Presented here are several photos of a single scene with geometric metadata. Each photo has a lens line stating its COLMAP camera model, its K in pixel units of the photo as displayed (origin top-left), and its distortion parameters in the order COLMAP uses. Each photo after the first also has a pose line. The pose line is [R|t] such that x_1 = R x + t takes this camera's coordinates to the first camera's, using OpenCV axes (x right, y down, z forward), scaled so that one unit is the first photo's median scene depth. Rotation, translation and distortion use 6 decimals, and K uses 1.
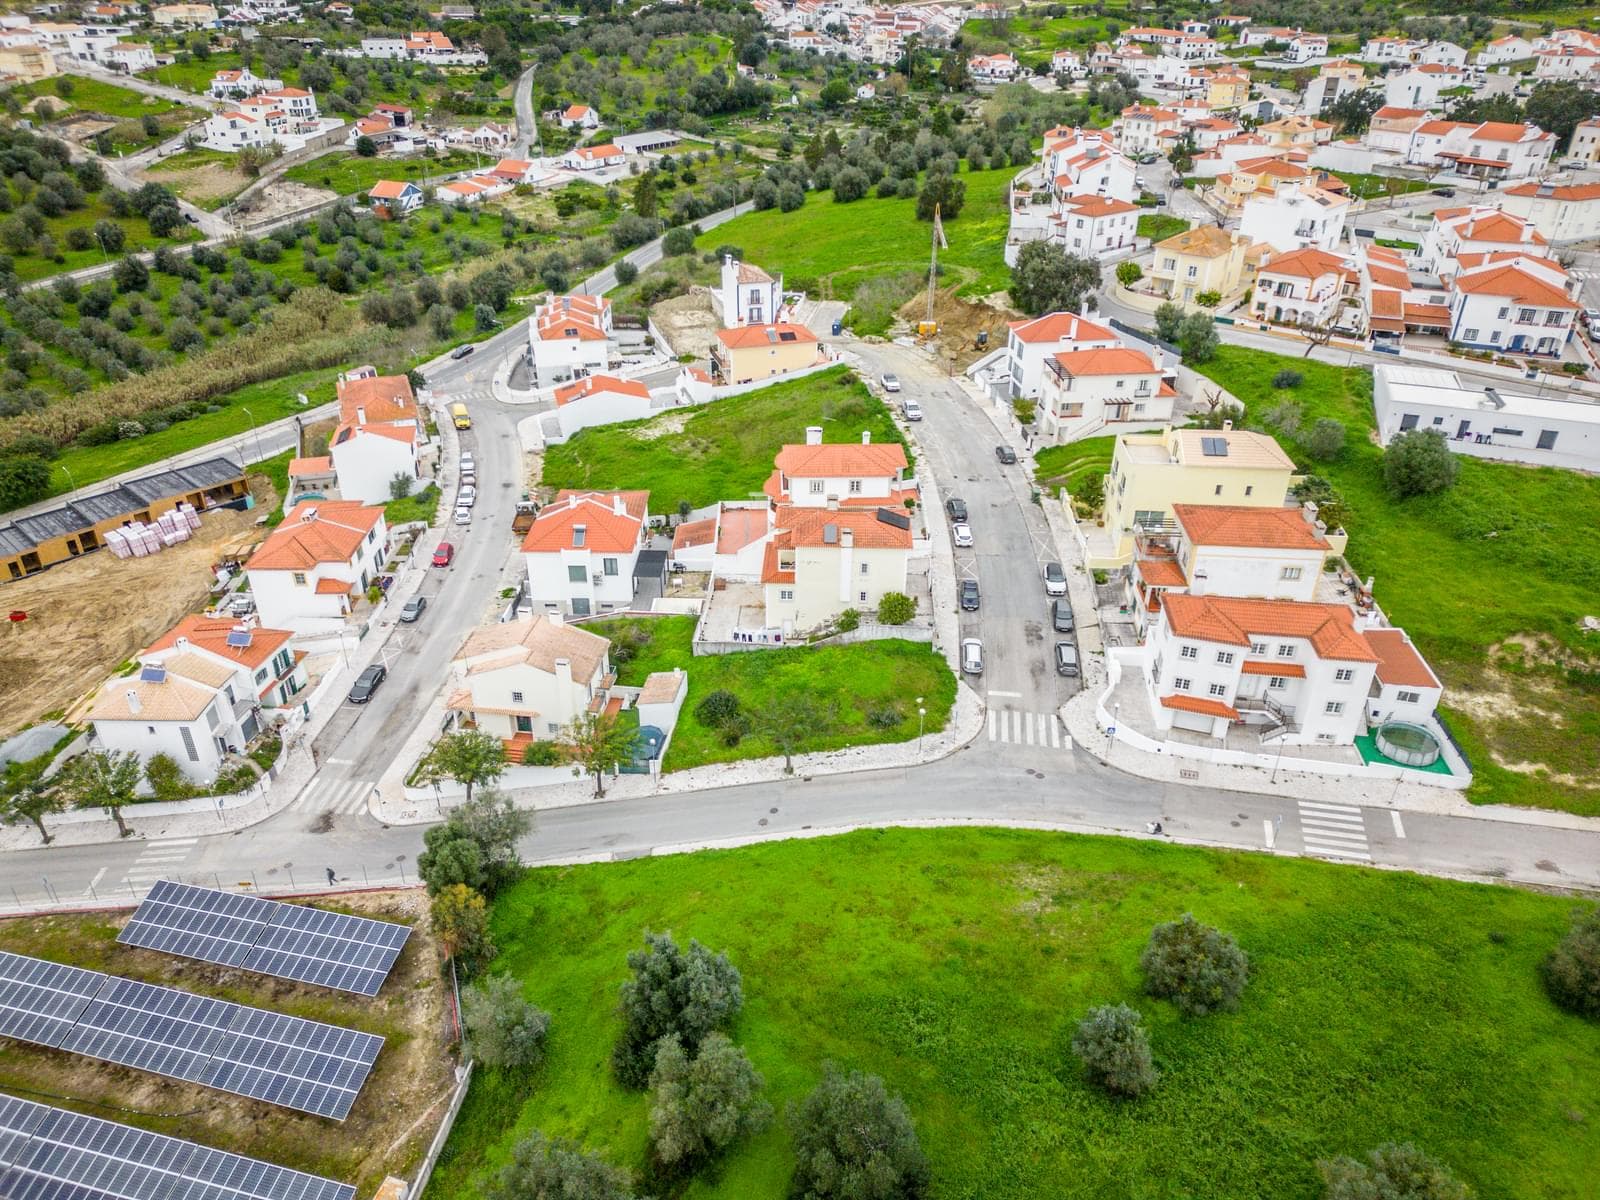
lens RADIAL K [[1116.3, 0, 800.9], [0, 1116.3, 593.1], [0, 0, 1]] dist [0.078769, -0.073384]
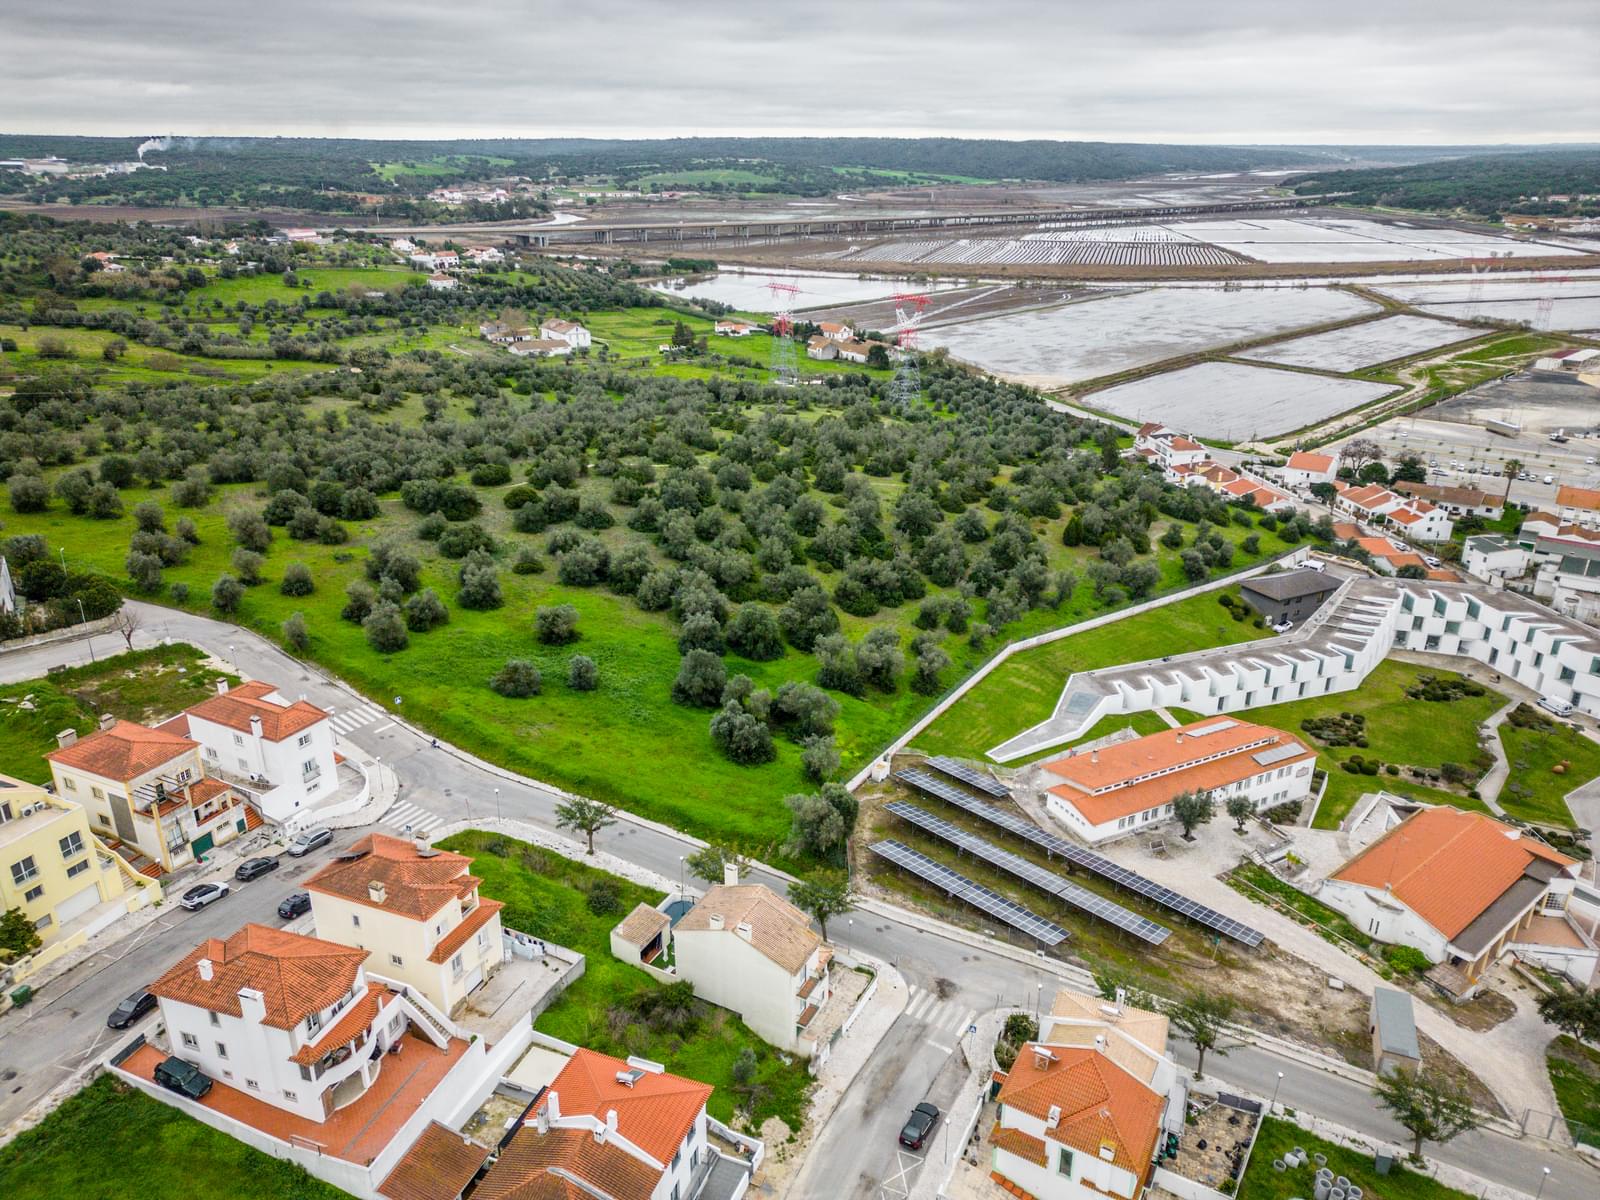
lens RADIAL K [[1116.3, 0, 796.0], [0, 1116.3, 592.3], [0, 0, 1]] dist [0.078769, -0.073384]
pose [[-0.936527, -0.141523, 0.320763, -0.421364], [0.160221, 0.641018, 0.750617, -0.673737], [-0.311845, 0.754365, -0.577656, 1.001896]]
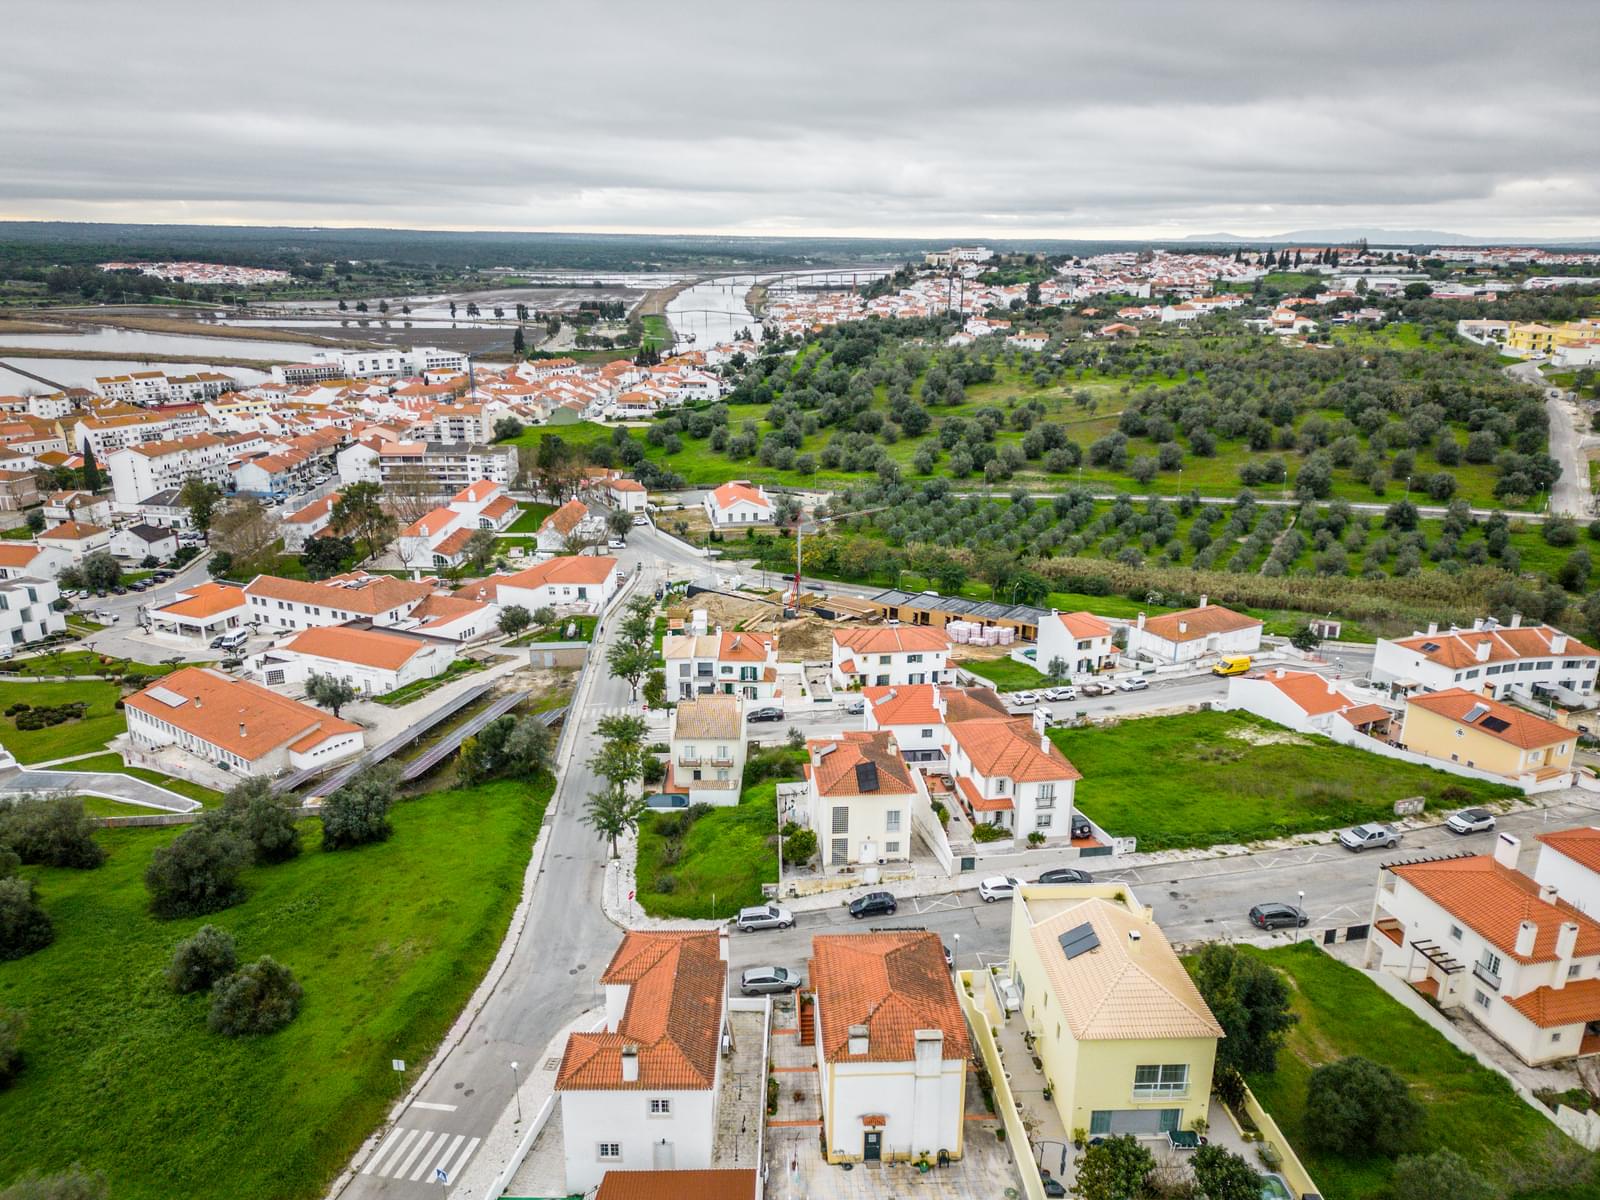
lens RADIAL K [[1116.3, 0, 801.7], [0, 1116.3, 601.0], [0, 0, 1]] dist [0.078769, -0.073384]
pose [[0.124059, 0.297936, -0.946490, 0.726384], [-0.493792, 0.845900, 0.201549, -0.278841], [0.860685, 0.442365, 0.252060, 0.517938]]
